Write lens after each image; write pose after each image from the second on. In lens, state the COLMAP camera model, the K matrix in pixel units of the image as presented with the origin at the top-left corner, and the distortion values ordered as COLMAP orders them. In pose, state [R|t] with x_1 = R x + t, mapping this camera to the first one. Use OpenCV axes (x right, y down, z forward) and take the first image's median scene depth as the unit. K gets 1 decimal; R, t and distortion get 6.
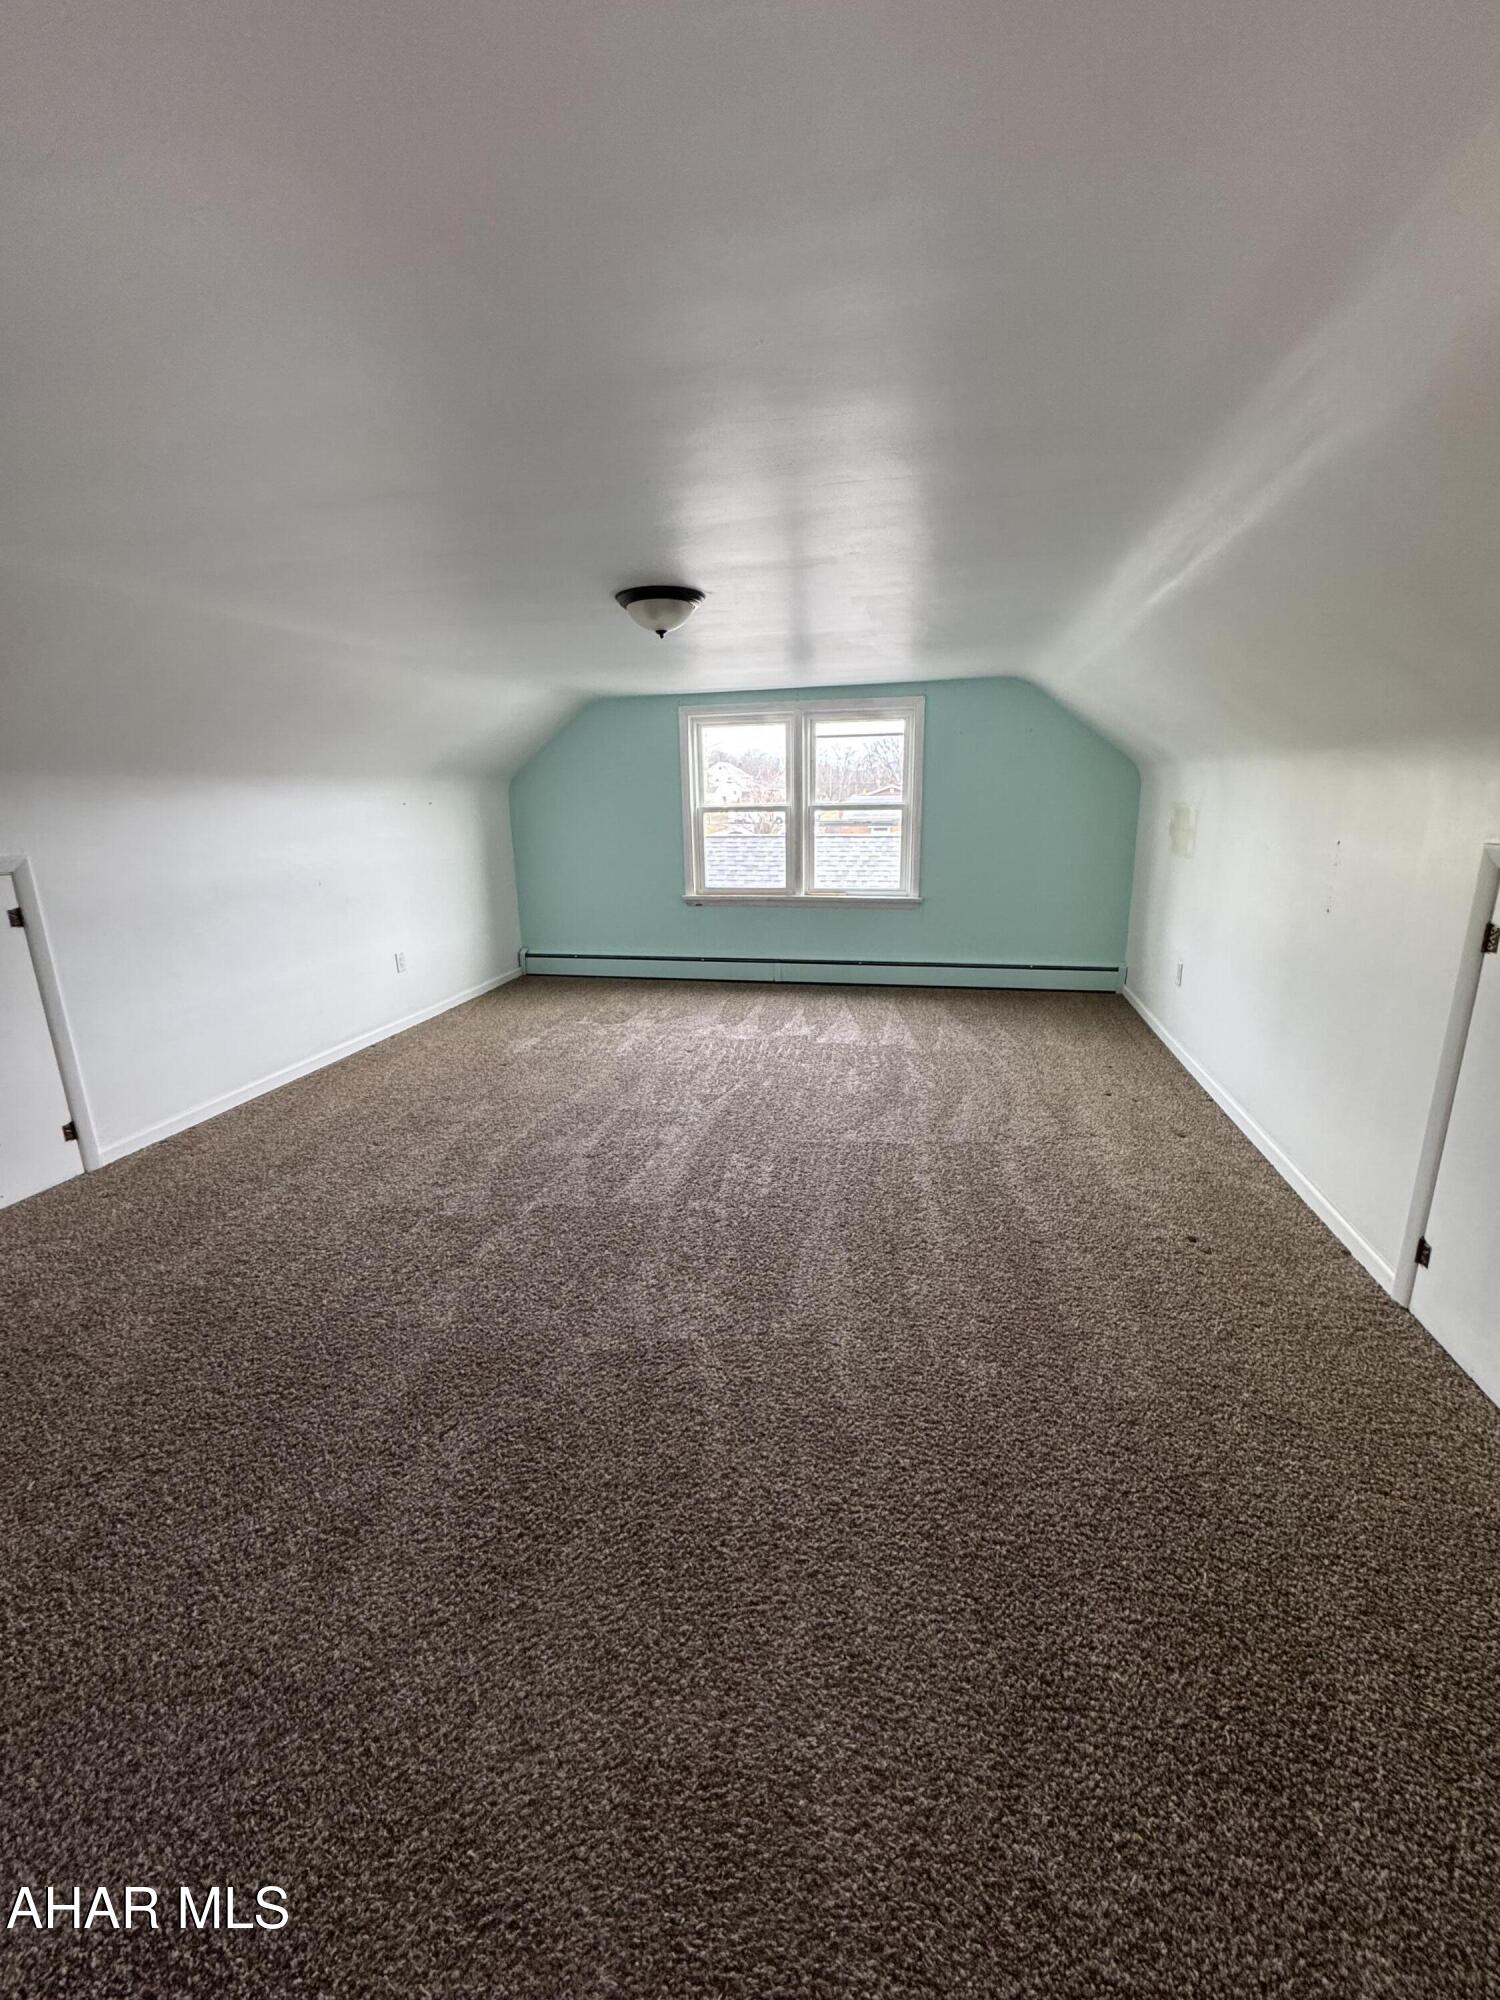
lens RADIAL K [[795.4, 0, 750.0], [0, 795.4, 1000.0], [0, 0, 1]] dist [-0.002028, -0.000364]
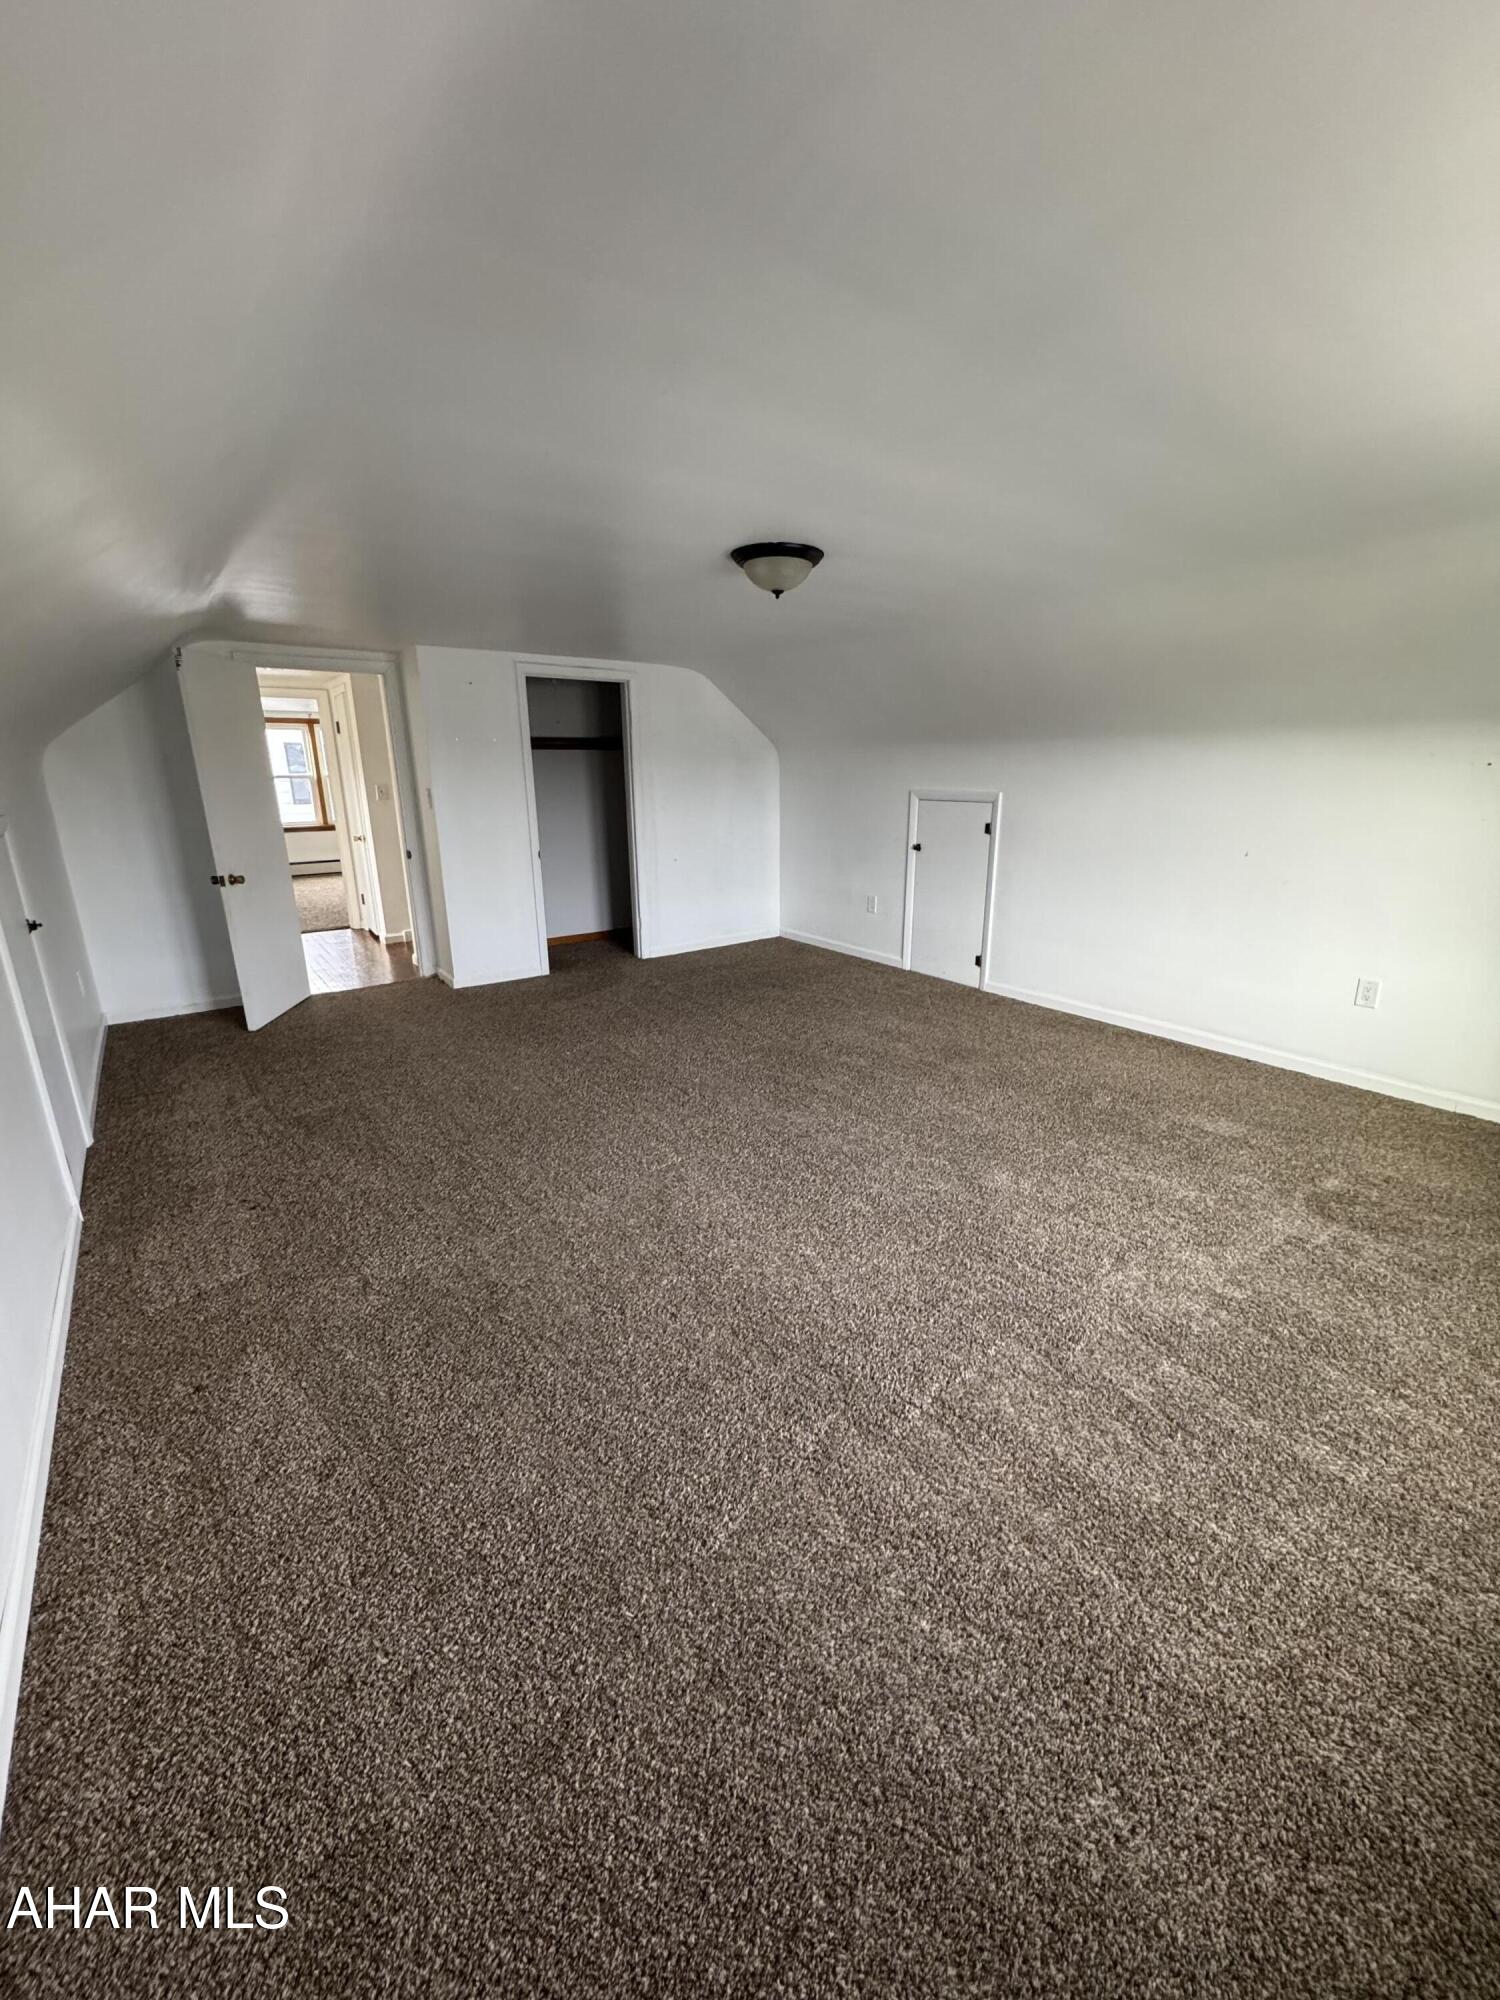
lens RADIAL K [[795.4, 0, 750.0], [0, 795.4, 1000.0], [0, 0, 1]] dist [-0.002028, -0.000364]
pose [[-0.650661, 0.236860, -0.721483, 0.551567], [-0.173539, 0.878585, 0.444941, -0.344720], [0.739273, 0.414710, -0.530557, 1.290854]]
